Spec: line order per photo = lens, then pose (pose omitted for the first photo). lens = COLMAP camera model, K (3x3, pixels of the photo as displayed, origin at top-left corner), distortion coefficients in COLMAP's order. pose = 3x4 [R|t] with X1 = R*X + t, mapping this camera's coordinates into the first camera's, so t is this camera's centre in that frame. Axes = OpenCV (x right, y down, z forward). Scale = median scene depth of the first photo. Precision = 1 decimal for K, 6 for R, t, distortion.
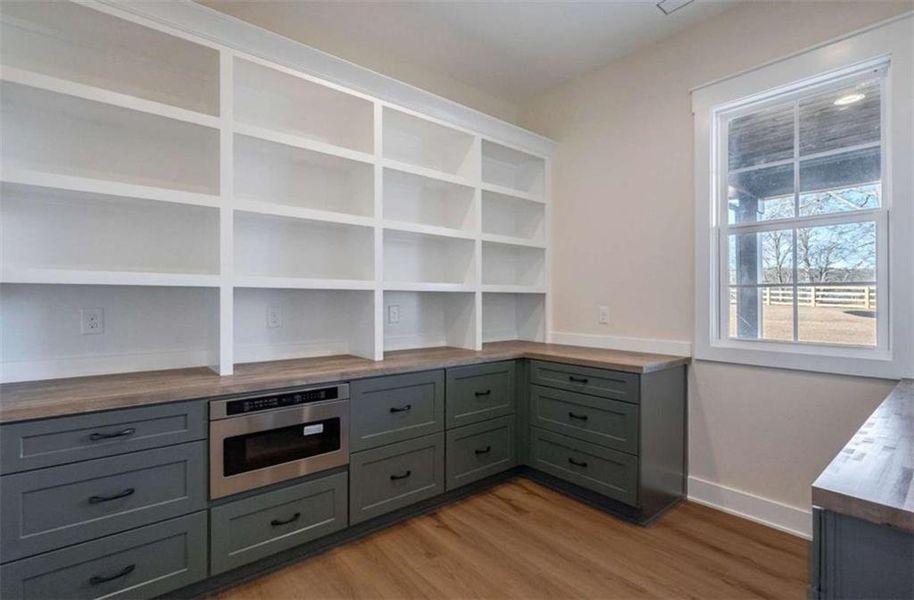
lens RADIAL K [[427.5, 0, 457.1], [0, 427.5, 300.0], [0, 0, 1]] dist [-0.001520, -0.001347]
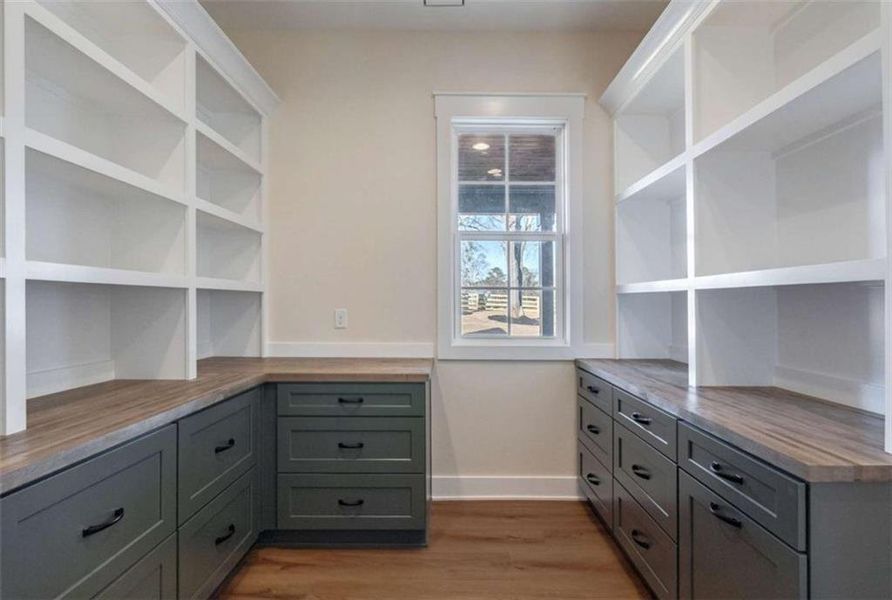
lens RADIAL K [[432.5, 0, 447.3], [0, 432.5, 300.8], [0, 0, 1]] dist [-0.016929, 0.000517]
pose [[0.642795, 0.001722, 0.766036, -0.217576], [-0.002930, 0.999996, 0.000210, -0.001052], [-0.766033, -0.002379, 0.642797, 0.329544]]
